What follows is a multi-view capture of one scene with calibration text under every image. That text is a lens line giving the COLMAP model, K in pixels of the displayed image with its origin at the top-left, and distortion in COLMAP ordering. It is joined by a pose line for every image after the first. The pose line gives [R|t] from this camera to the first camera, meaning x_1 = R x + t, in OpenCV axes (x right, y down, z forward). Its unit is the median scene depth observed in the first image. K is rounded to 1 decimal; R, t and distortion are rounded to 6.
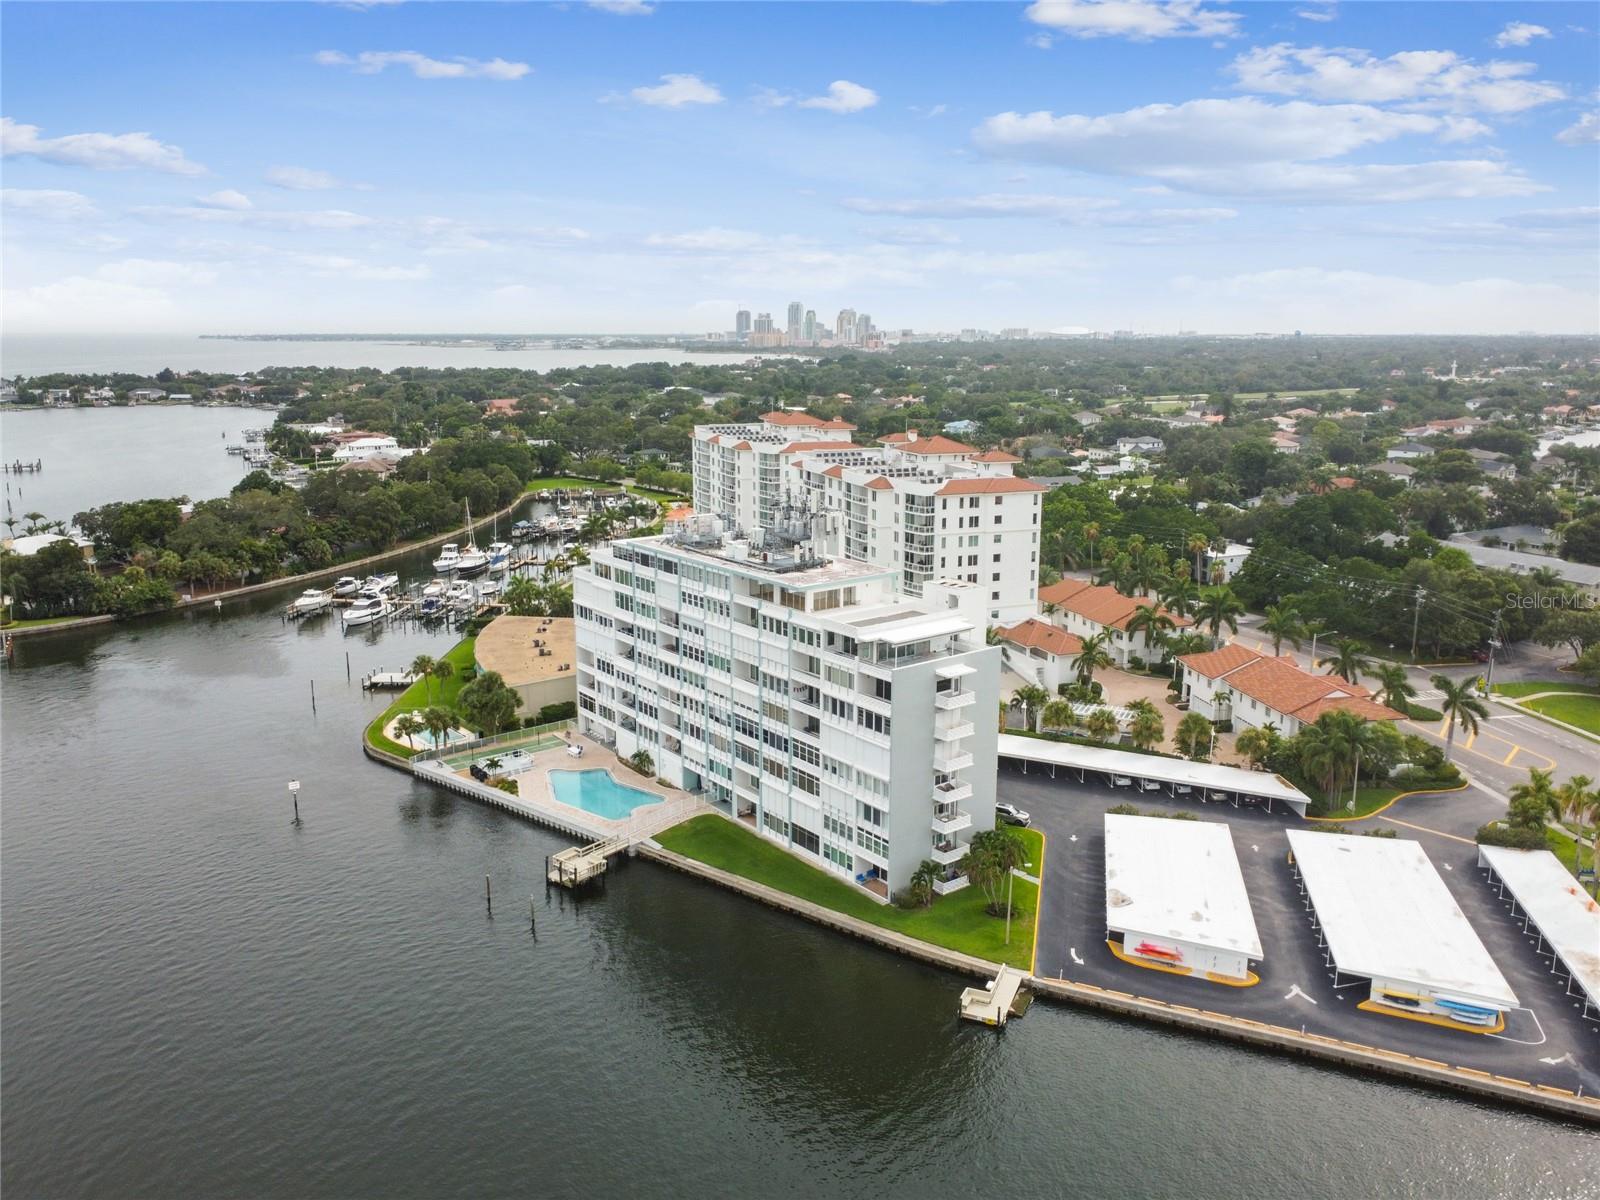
lens RADIAL K [[1189.2, 0, 794.6], [0, 1189.2, 591.3], [0, 0, 1]] dist [0.007688, 0.003685]
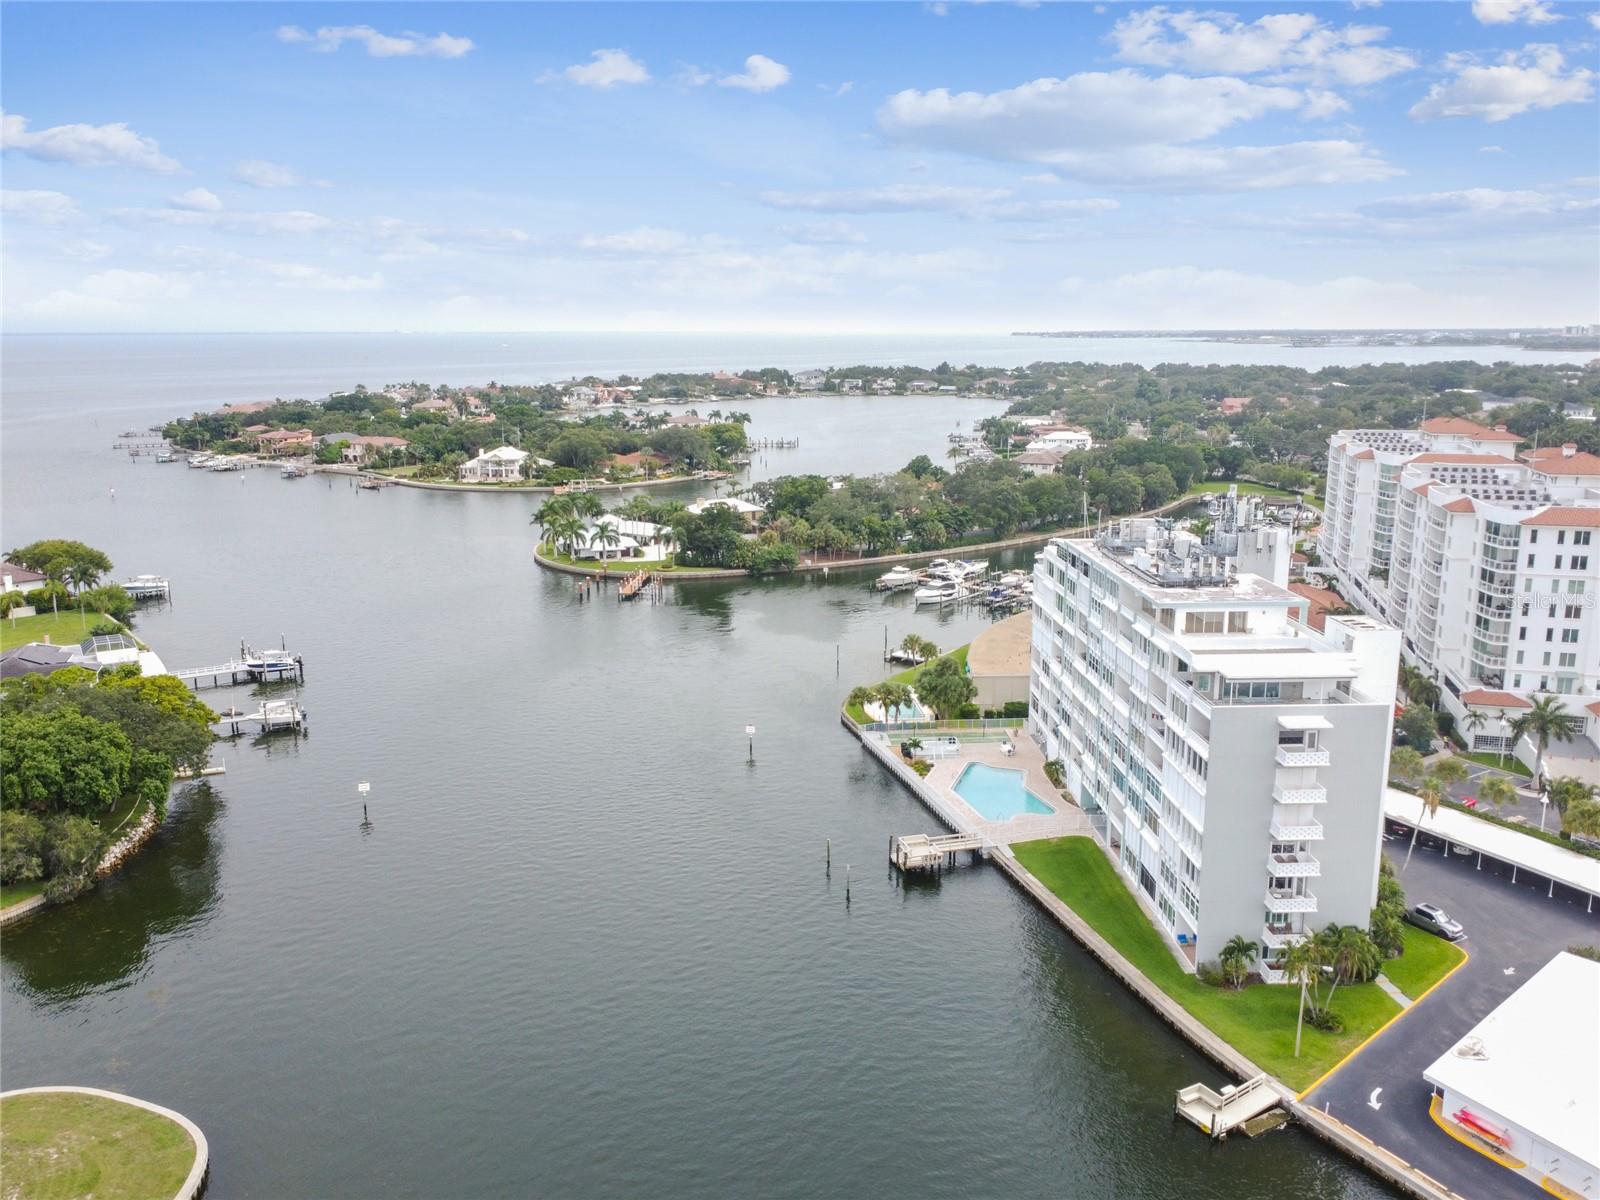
lens RADIAL K [[1234.3, 0, 803.5], [0, 1234.3, 574.3], [0, 0, 1]] dist [-0.007340, -0.003093]
pose [[0.816541, 0.107133, -0.567259, 0.254095], [-0.116883, 0.992958, 0.019284, -0.009355], [0.565331, 0.050557, 0.823314, 0.062719]]
